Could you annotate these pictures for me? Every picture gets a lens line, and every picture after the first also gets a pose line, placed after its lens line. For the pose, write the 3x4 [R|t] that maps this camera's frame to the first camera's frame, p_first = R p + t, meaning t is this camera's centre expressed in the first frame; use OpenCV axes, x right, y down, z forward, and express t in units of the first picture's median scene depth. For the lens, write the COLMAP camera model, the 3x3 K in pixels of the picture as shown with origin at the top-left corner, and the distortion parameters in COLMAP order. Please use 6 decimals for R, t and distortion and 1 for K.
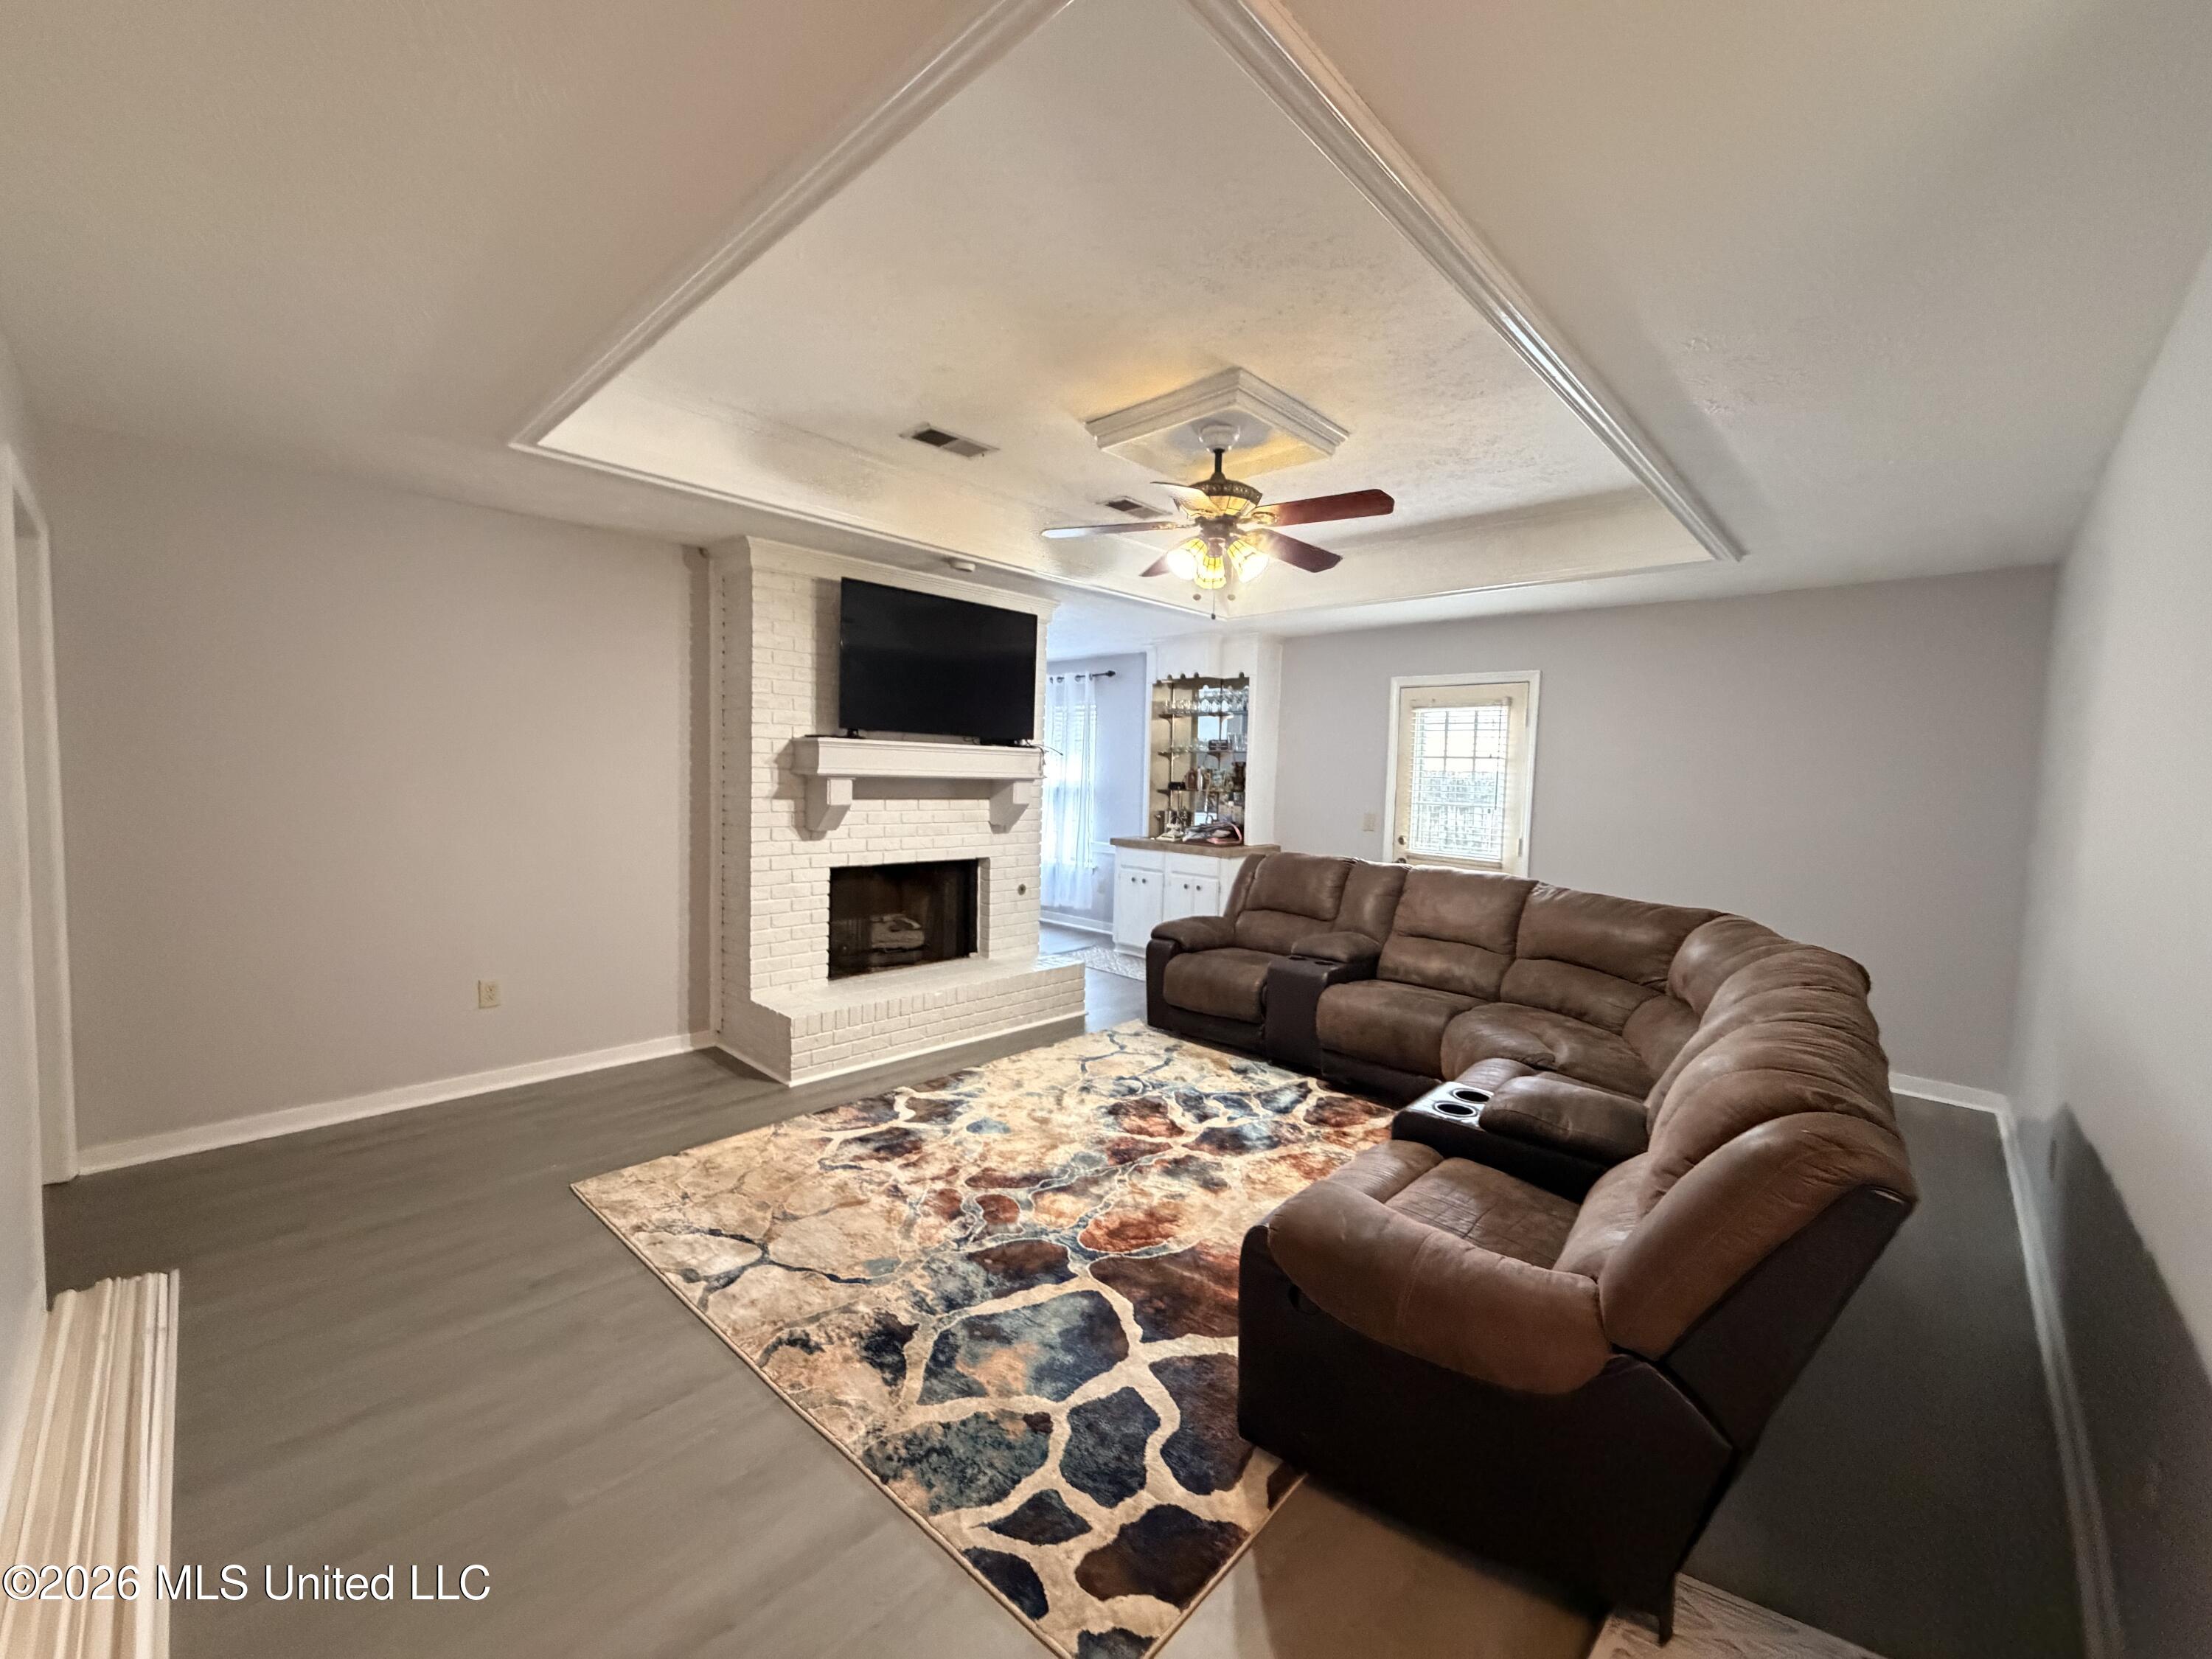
lens RADIAL K [[878.5, 0, 1100.4], [0, 878.5, 828.6], [0, 0, 1]] dist [-0.000228, 0.000183]
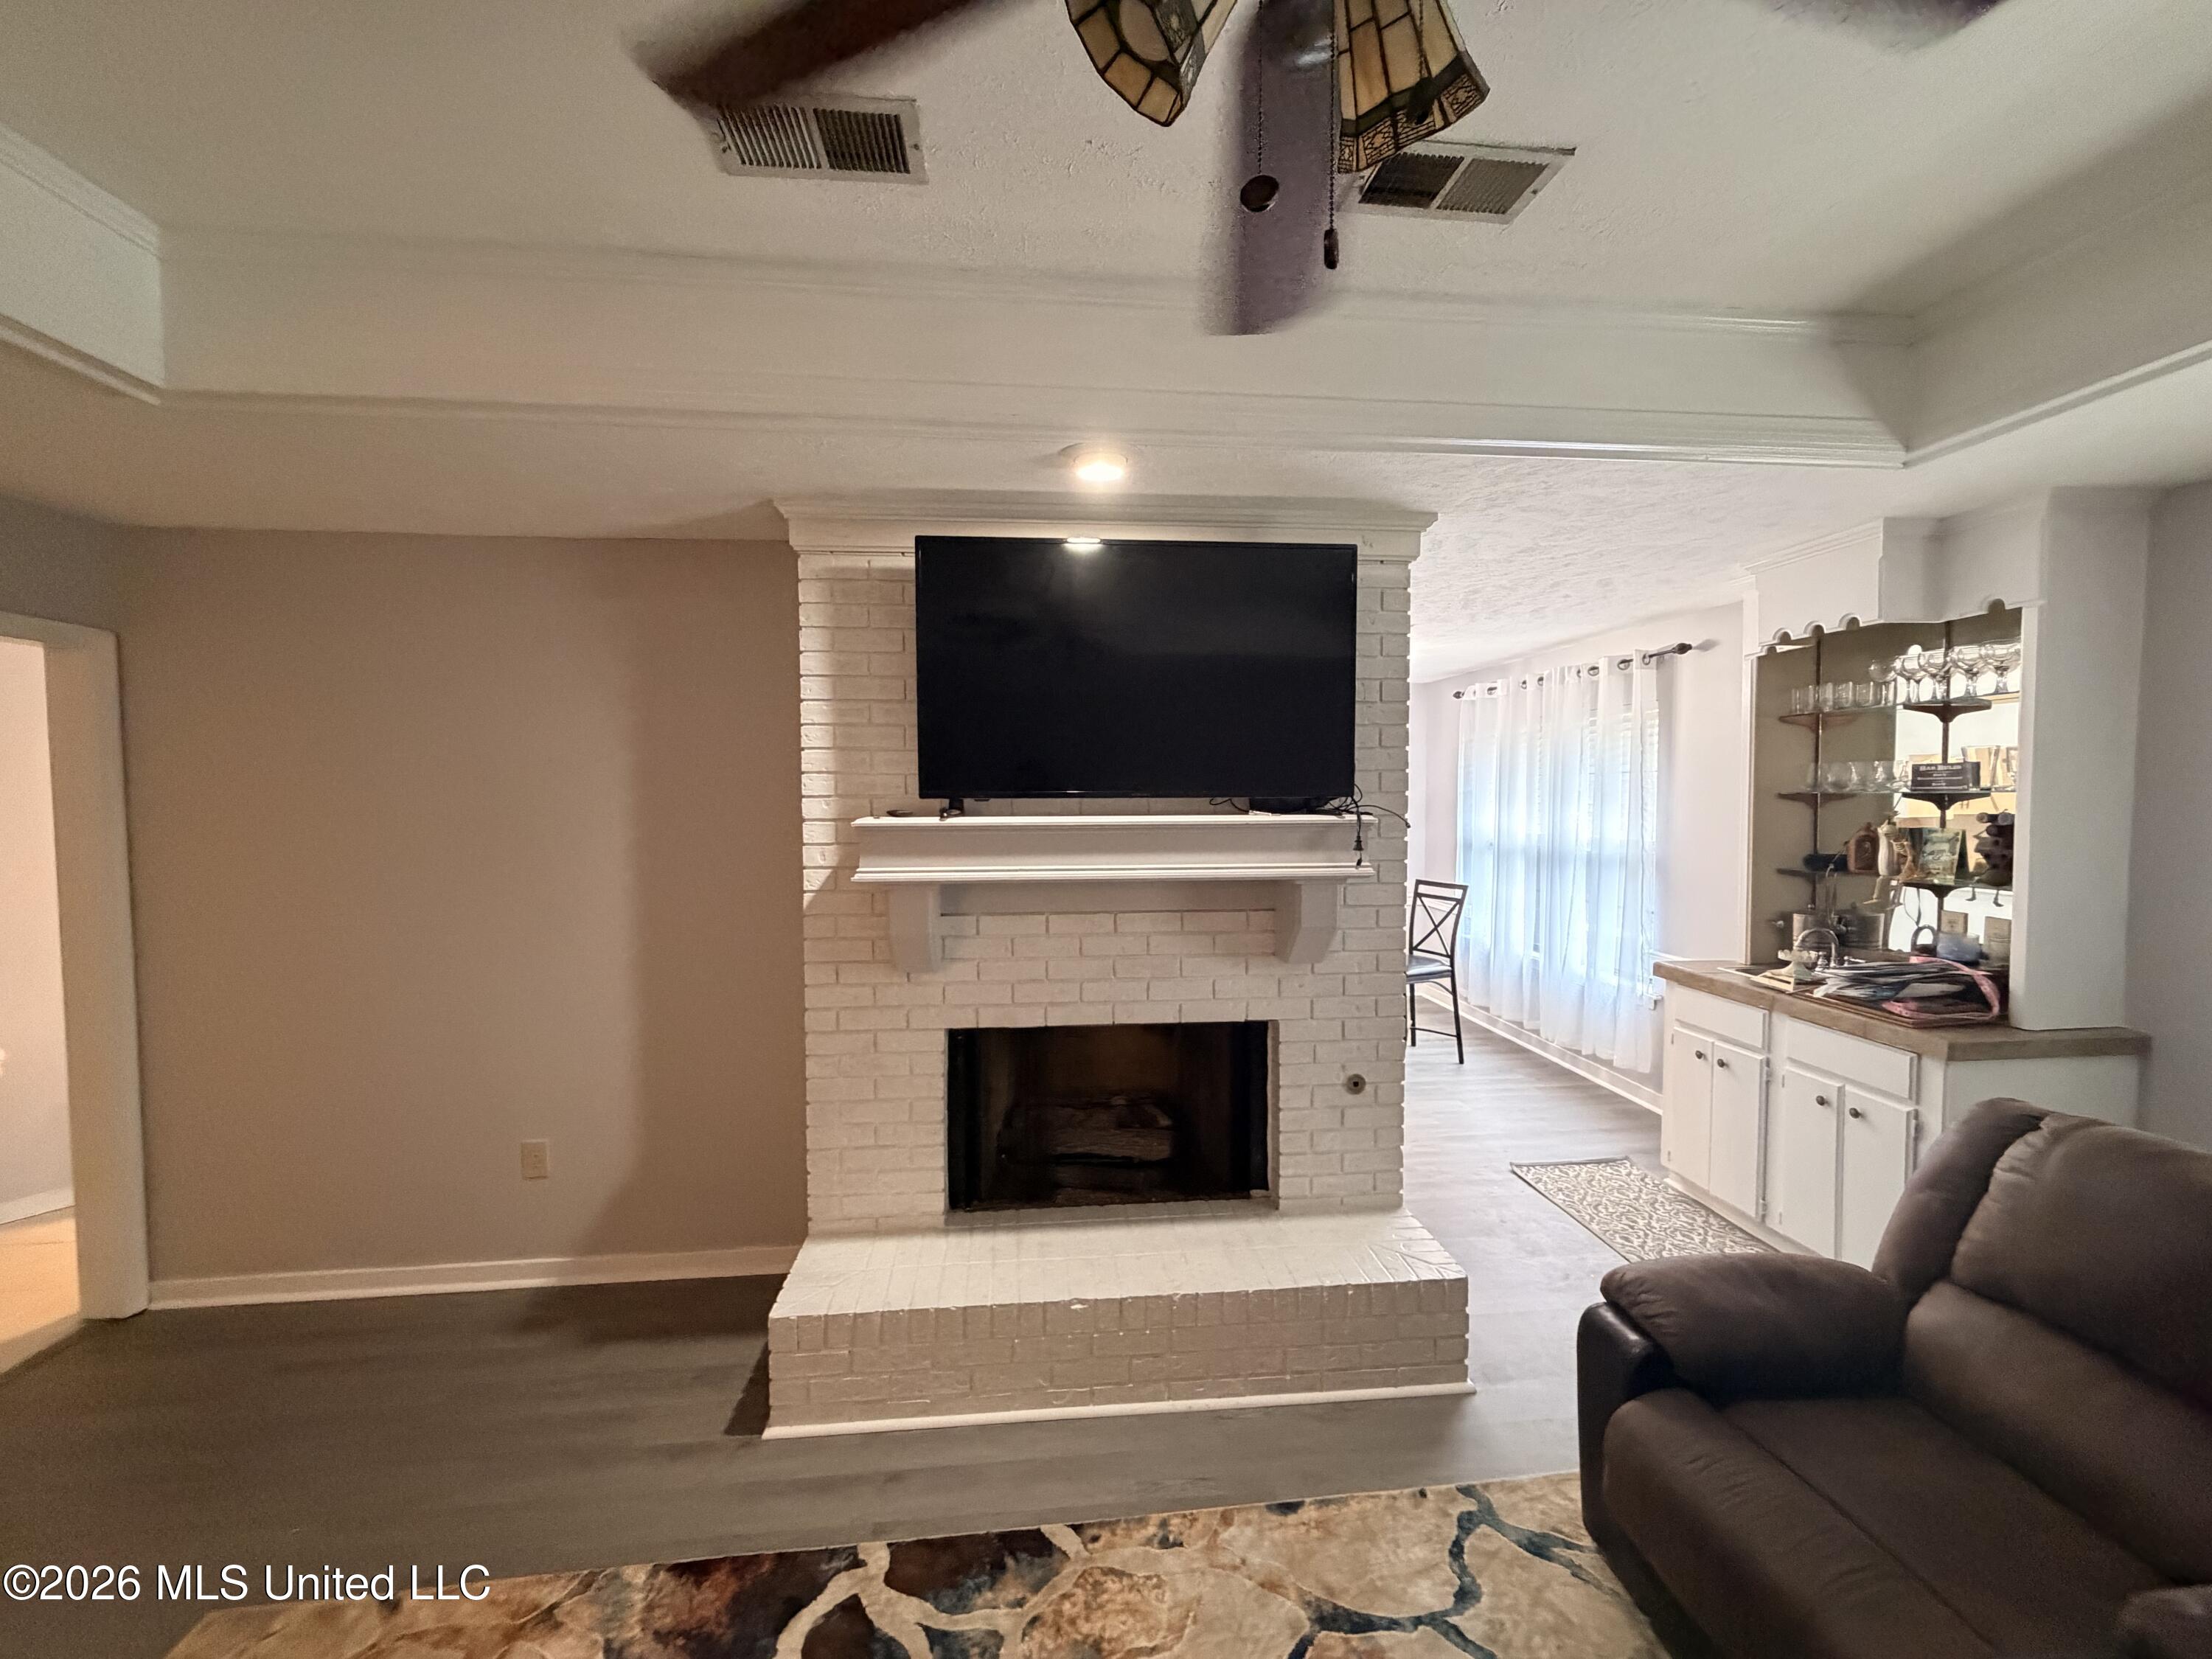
lens RADIAL K [[878.5, 0, 1100.4], [0, 878.5, 828.6], [0, 0, 1]] dist [-0.000228, 0.000183]
pose [[0.757584, -0.003991, -0.652726, 0.183703], [-0.015412, 0.999593, -0.023999, -0.091153], [0.652556, 0.028241, 0.757214, 0.697861]]
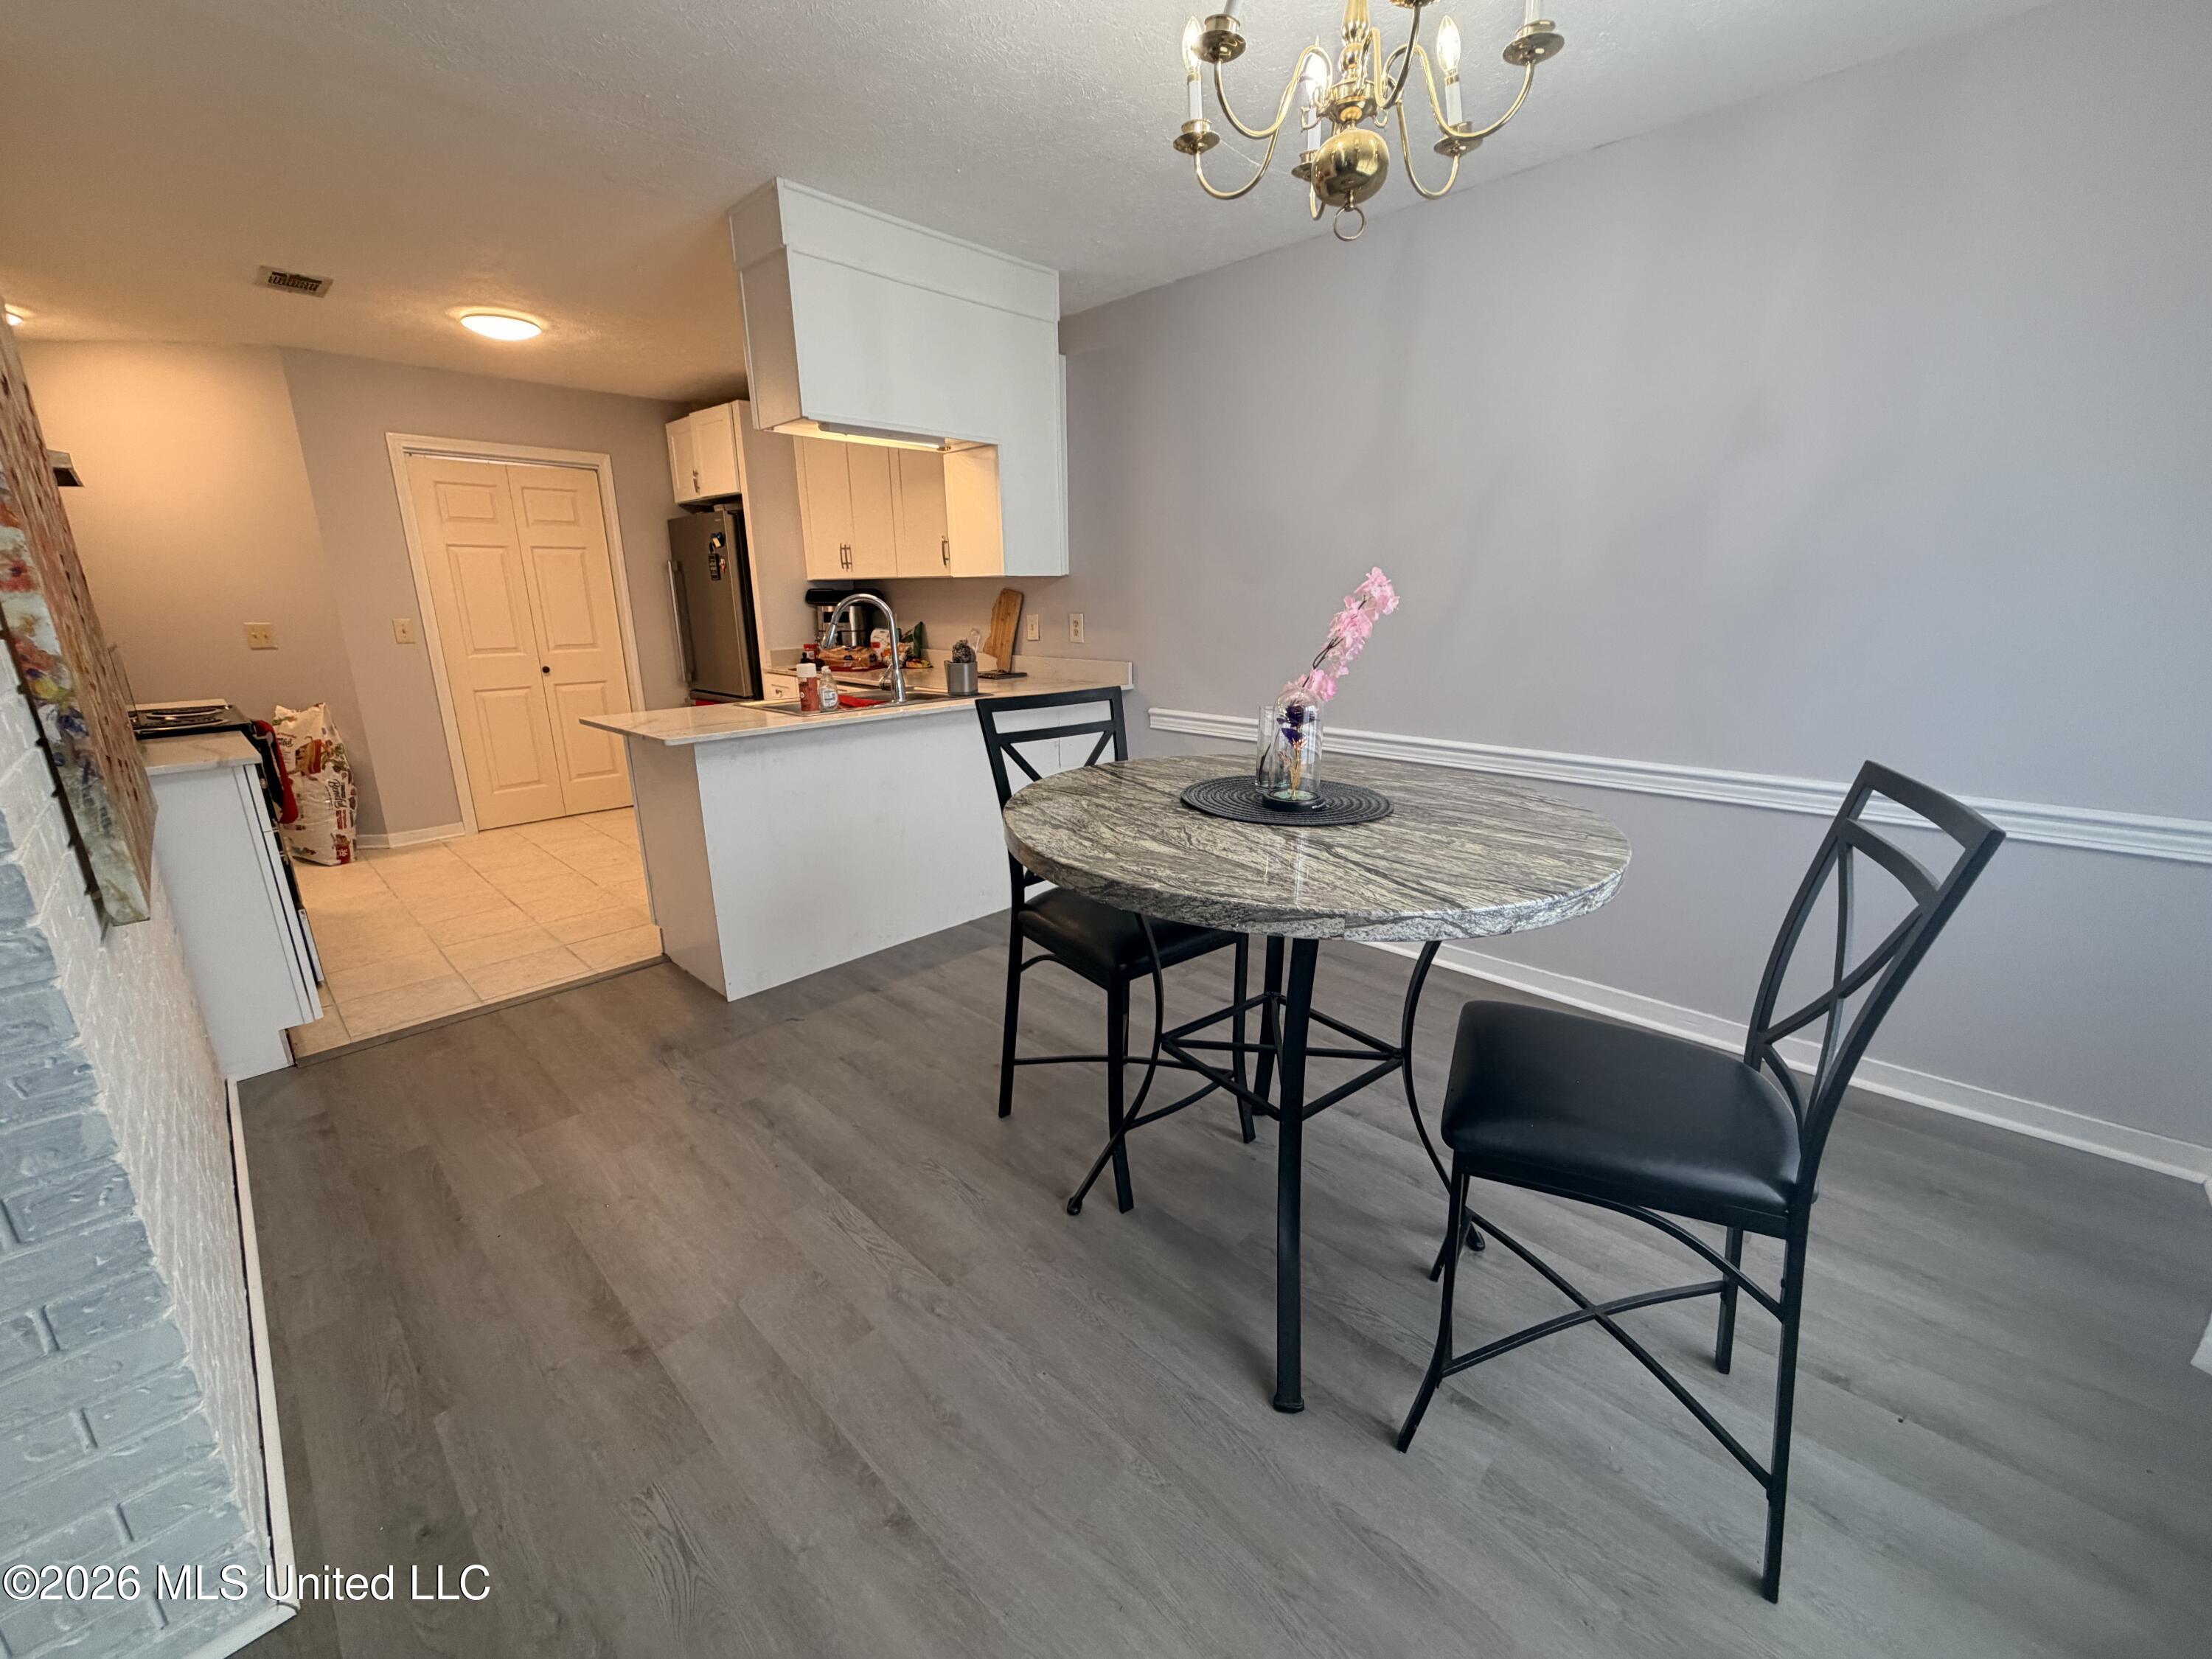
lens RADIAL K [[878.5, 0, 1100.4], [0, 878.5, 828.6], [0, 0, 1]] dist [-0.000228, 0.000183]
pose [[-0.006369, 0.234739, -0.972038, -0.042093], [-0.054682, 0.970521, 0.234731, -0.086789], [0.998484, 0.054648, 0.006655, 1.838073]]
